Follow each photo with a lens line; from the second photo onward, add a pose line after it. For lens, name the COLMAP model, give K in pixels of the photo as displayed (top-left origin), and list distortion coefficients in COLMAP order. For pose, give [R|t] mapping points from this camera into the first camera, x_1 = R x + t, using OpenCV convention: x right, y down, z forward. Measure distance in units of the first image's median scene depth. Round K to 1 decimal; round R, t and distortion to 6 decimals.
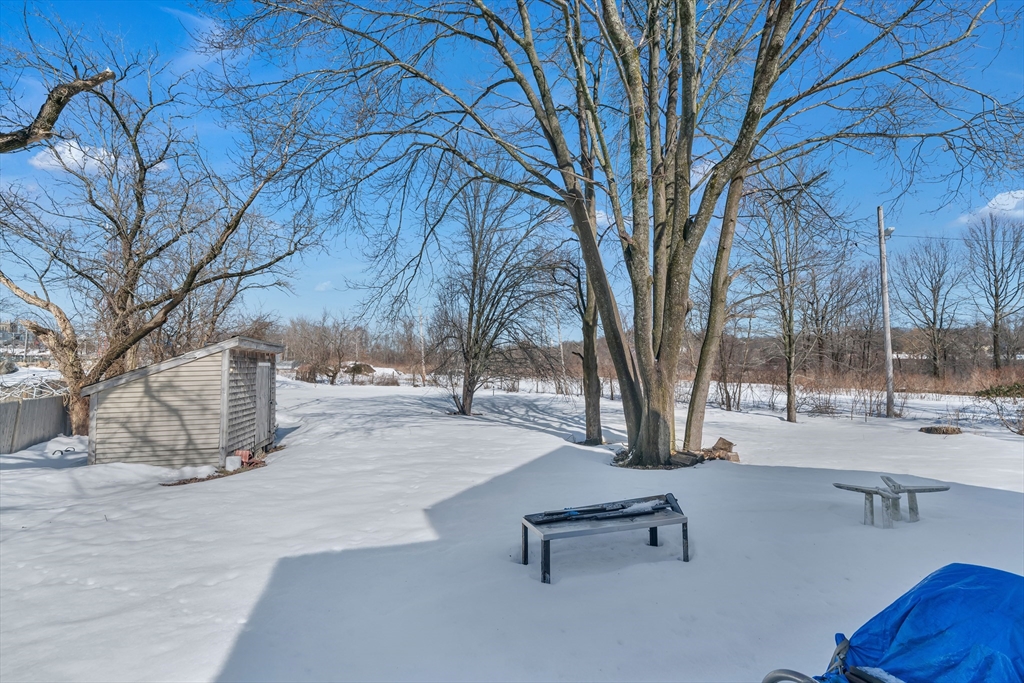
lens RADIAL K [[478.1, 0, 518.6], [0, 478.1, 363.8], [0, 0, 1]] dist [-0.002275, 0.000863]
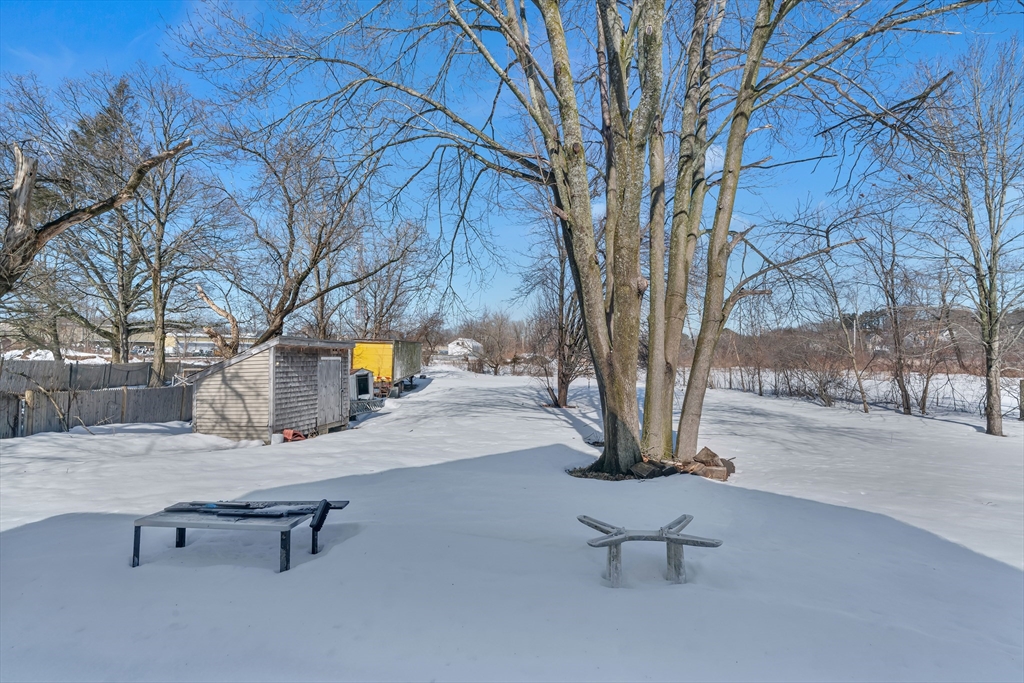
lens RADIAL K [[478.1, 0, 518.6], [0, 478.1, 363.8], [0, 0, 1]] dist [-0.002275, 0.000863]
pose [[0.908325, -0.001395, -0.418262, 0.493066], [0.009692, 0.999796, 0.017712, -0.002588], [0.418152, -0.020142, 0.908154, 0.149186]]
